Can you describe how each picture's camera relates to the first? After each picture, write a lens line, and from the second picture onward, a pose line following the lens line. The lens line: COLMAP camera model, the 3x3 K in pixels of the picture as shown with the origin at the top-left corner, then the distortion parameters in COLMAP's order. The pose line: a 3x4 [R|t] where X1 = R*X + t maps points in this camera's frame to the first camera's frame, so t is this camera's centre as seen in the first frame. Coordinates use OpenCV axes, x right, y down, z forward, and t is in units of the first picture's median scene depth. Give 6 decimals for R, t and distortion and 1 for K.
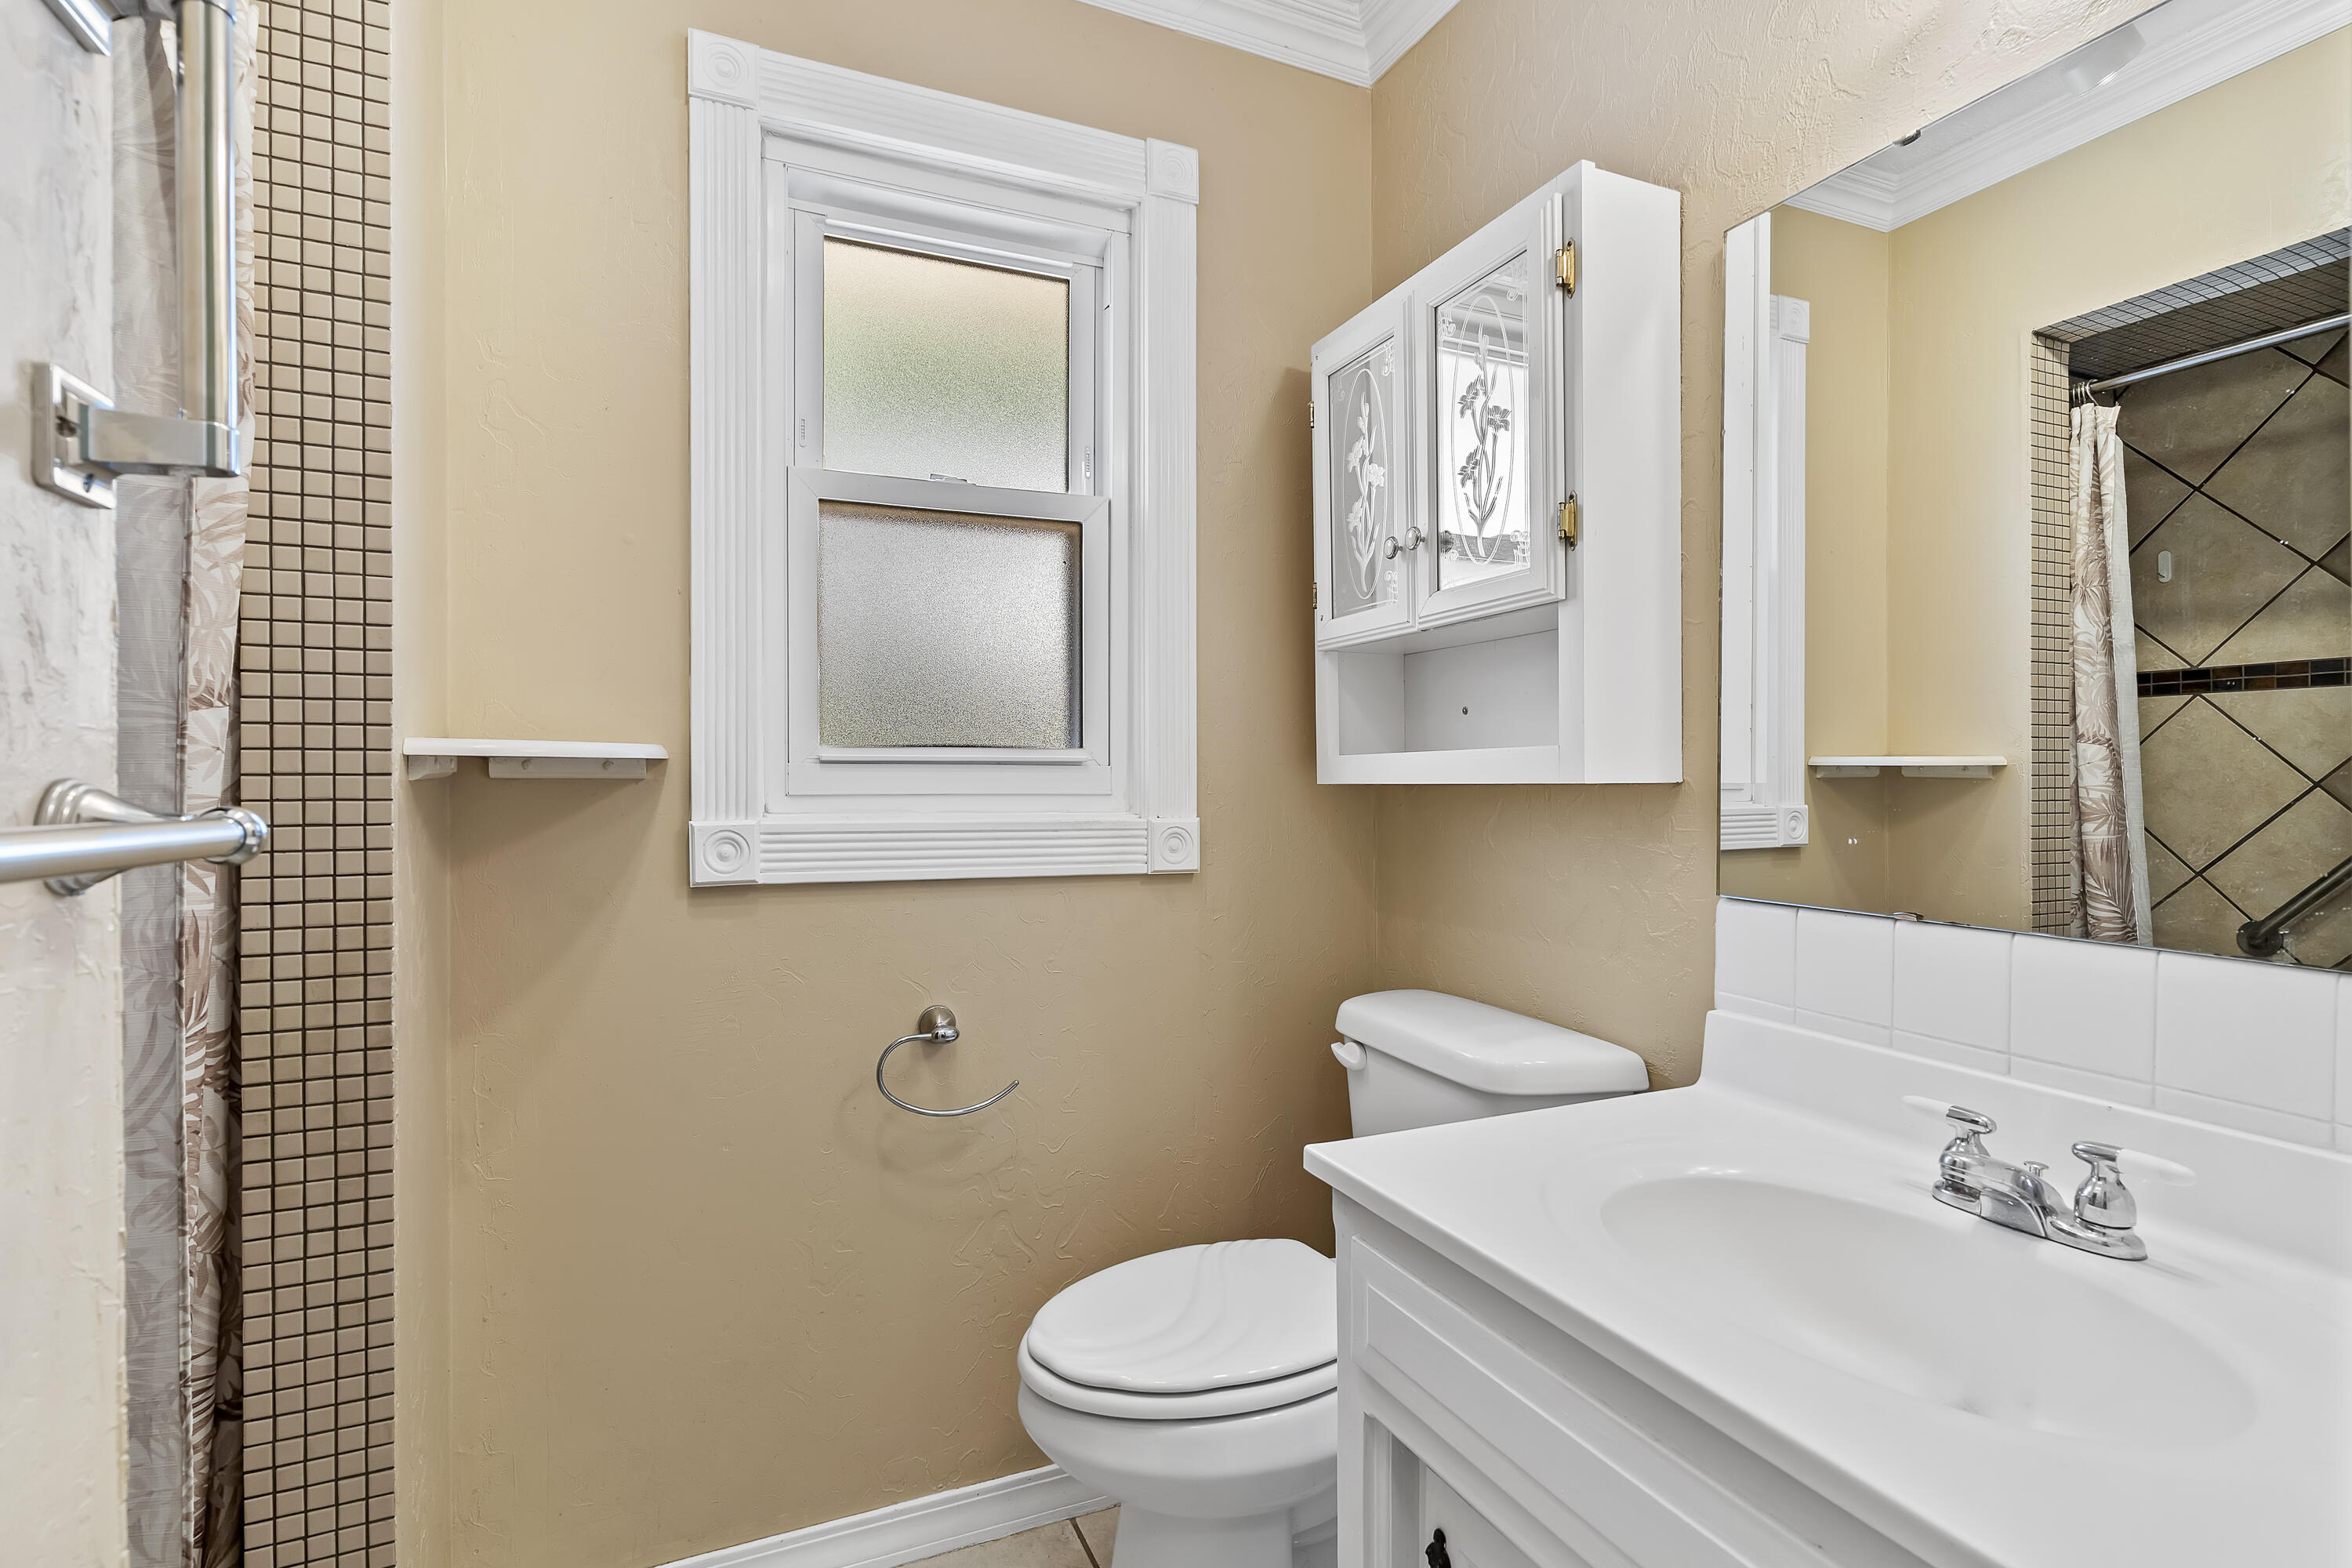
lens RADIAL K [[1135.8, 0, 1164.8], [0, 1135.8, 797.4], [0, 0, 1]] dist [0.001347, -0.001203]
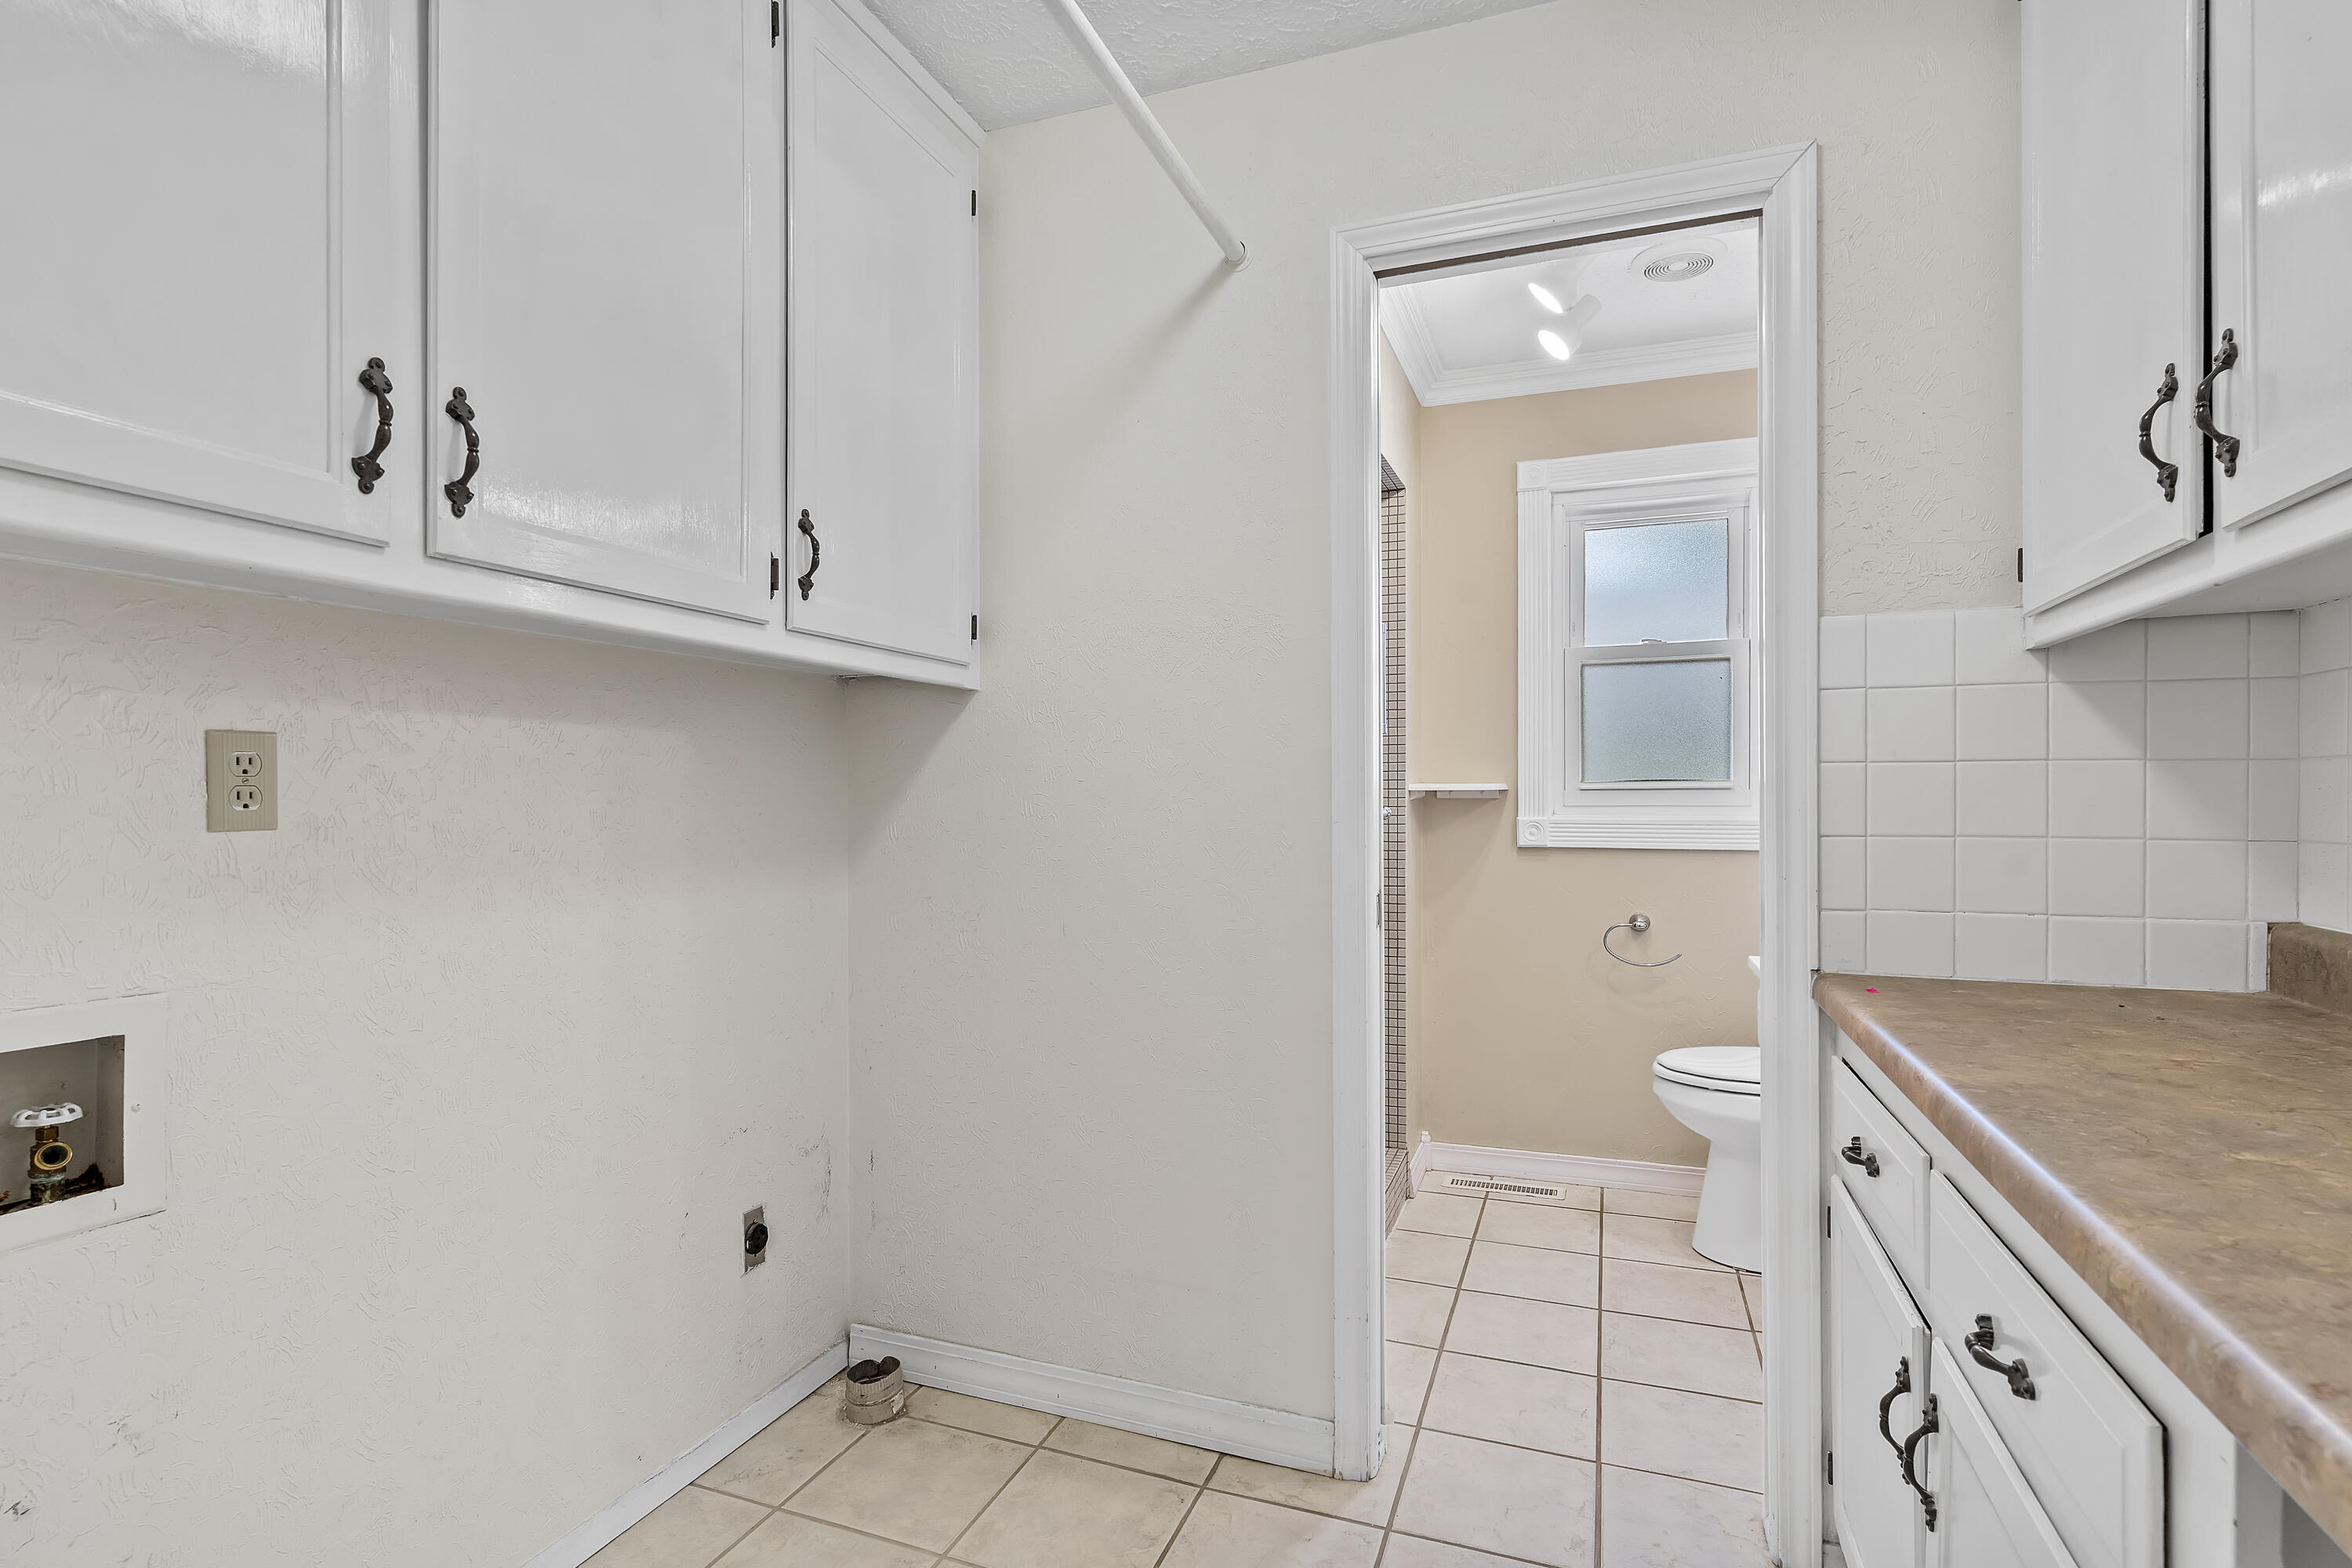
lens RADIAL K [[1135.8, 0, 1171.5], [0, 1135.8, 791.9], [0, 0, 1]] dist [0.001347, -0.001203]
pose [[0.697821, -0.000234, -0.716272, 0.705307], [-0.000299, 1.000000, -0.000619, -0.027319], [0.716272, 0.000646, 0.697821, -1.043751]]
